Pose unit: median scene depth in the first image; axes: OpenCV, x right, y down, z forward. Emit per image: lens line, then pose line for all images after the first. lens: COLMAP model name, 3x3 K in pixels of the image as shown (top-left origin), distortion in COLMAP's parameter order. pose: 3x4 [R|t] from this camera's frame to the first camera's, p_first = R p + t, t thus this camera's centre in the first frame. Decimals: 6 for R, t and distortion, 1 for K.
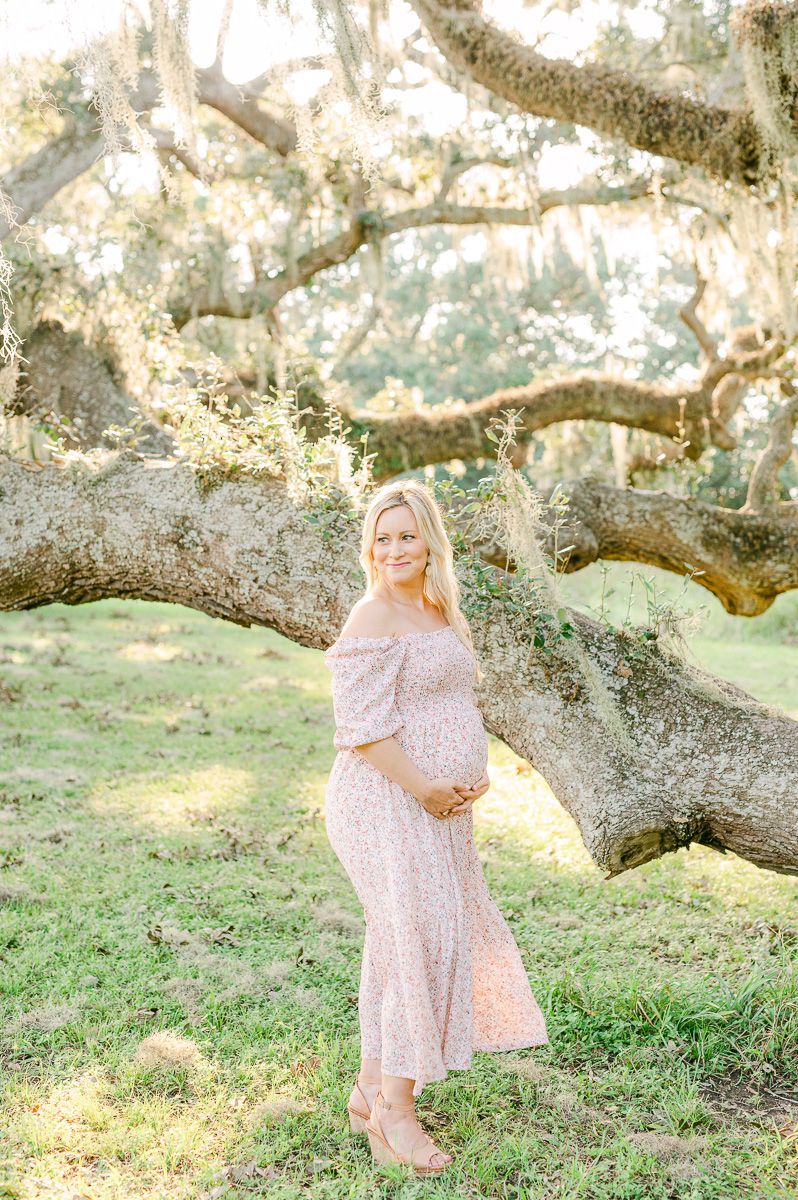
lens RADIAL K [[1718.9, 0, 403.3], [0, 1718.9, 580.4], [0, 0, 1]] dist [0.004110, 0.000806]
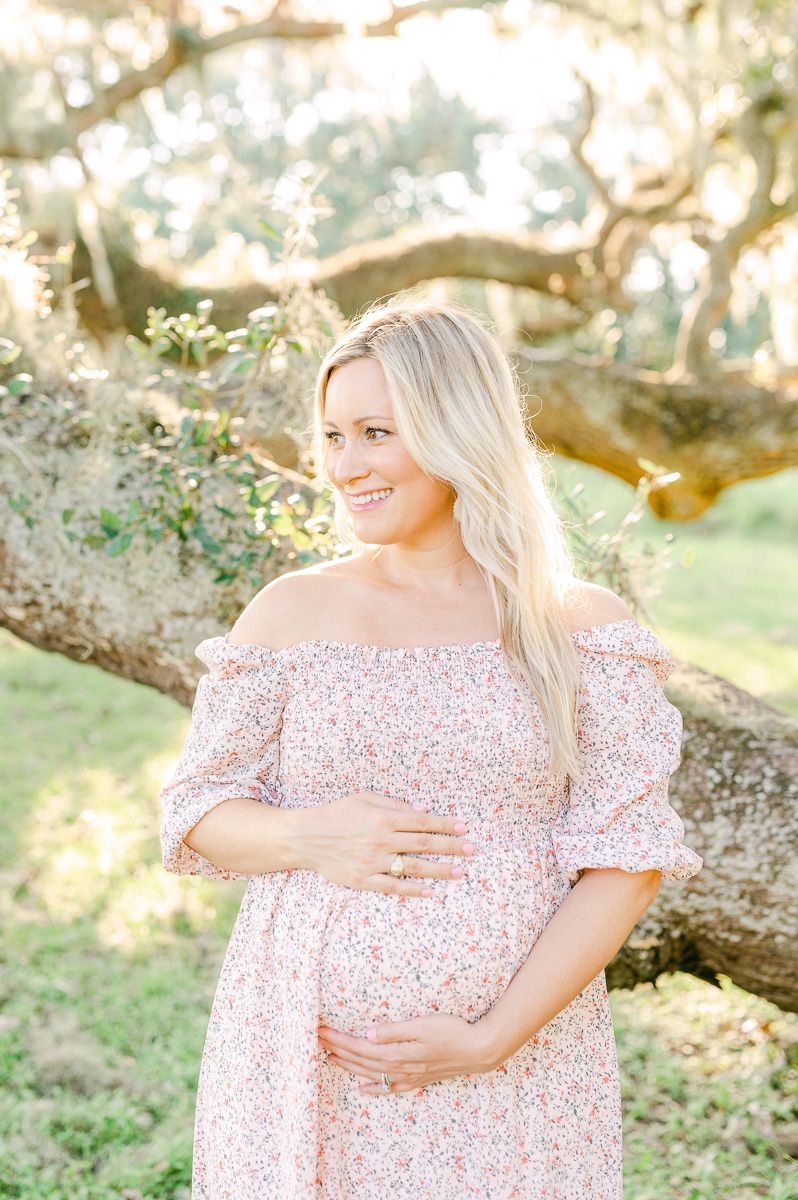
lens RADIAL K [[1794.7, 0, 396.0], [0, 1794.7, 552.0], [0, 0, 1]] dist [-0.010867, 0.002513]
pose [[0.997432, -0.030795, 0.064659, 0.033425], [0.027792, 0.998516, 0.046841, -0.006336], [-0.066005, -0.044923, 0.996808, 0.289889]]
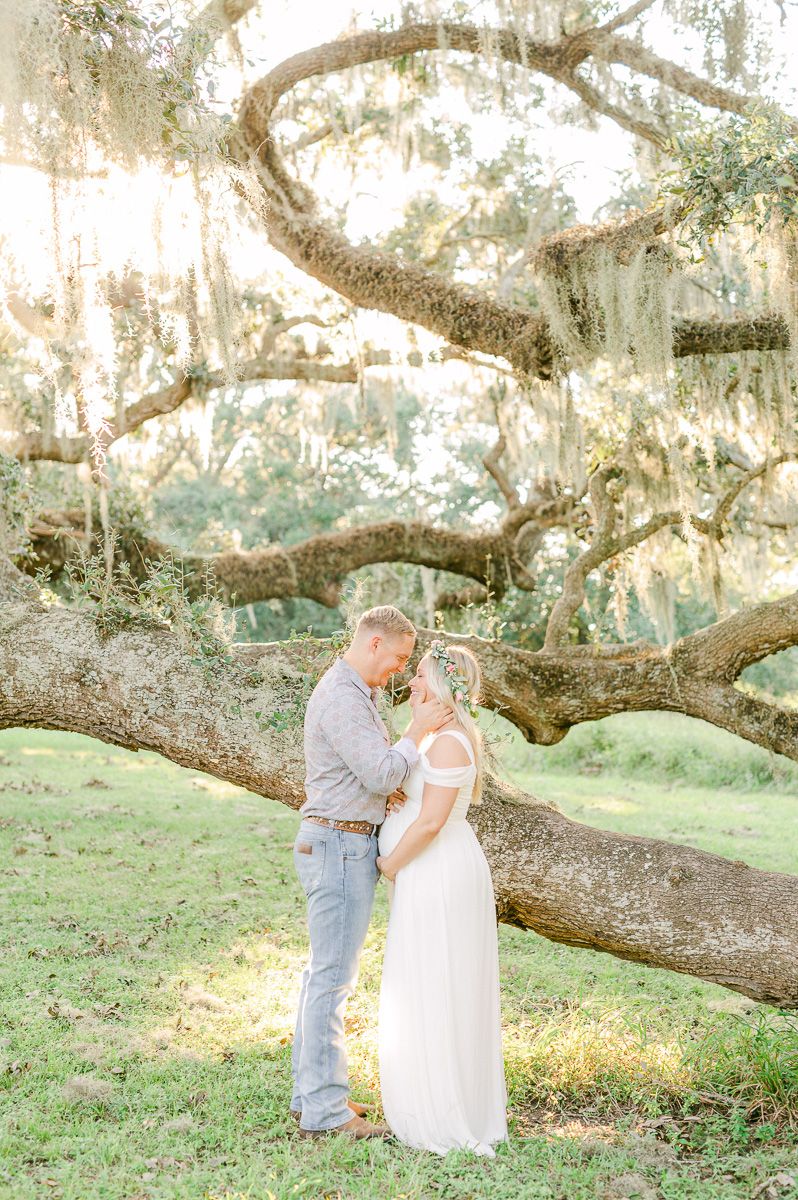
lens RADIAL K [[1763.1, 0, 397.1], [0, 1763.1, 597.3], [0, 0, 1]] dist [0.007896, 0.008296]
pose [[0.993724, 0.009341, 0.111467, -0.034531], [-0.002019, 0.997843, -0.065616, 0.000207], [-0.111840, 0.064979, 0.991599, -0.186818]]
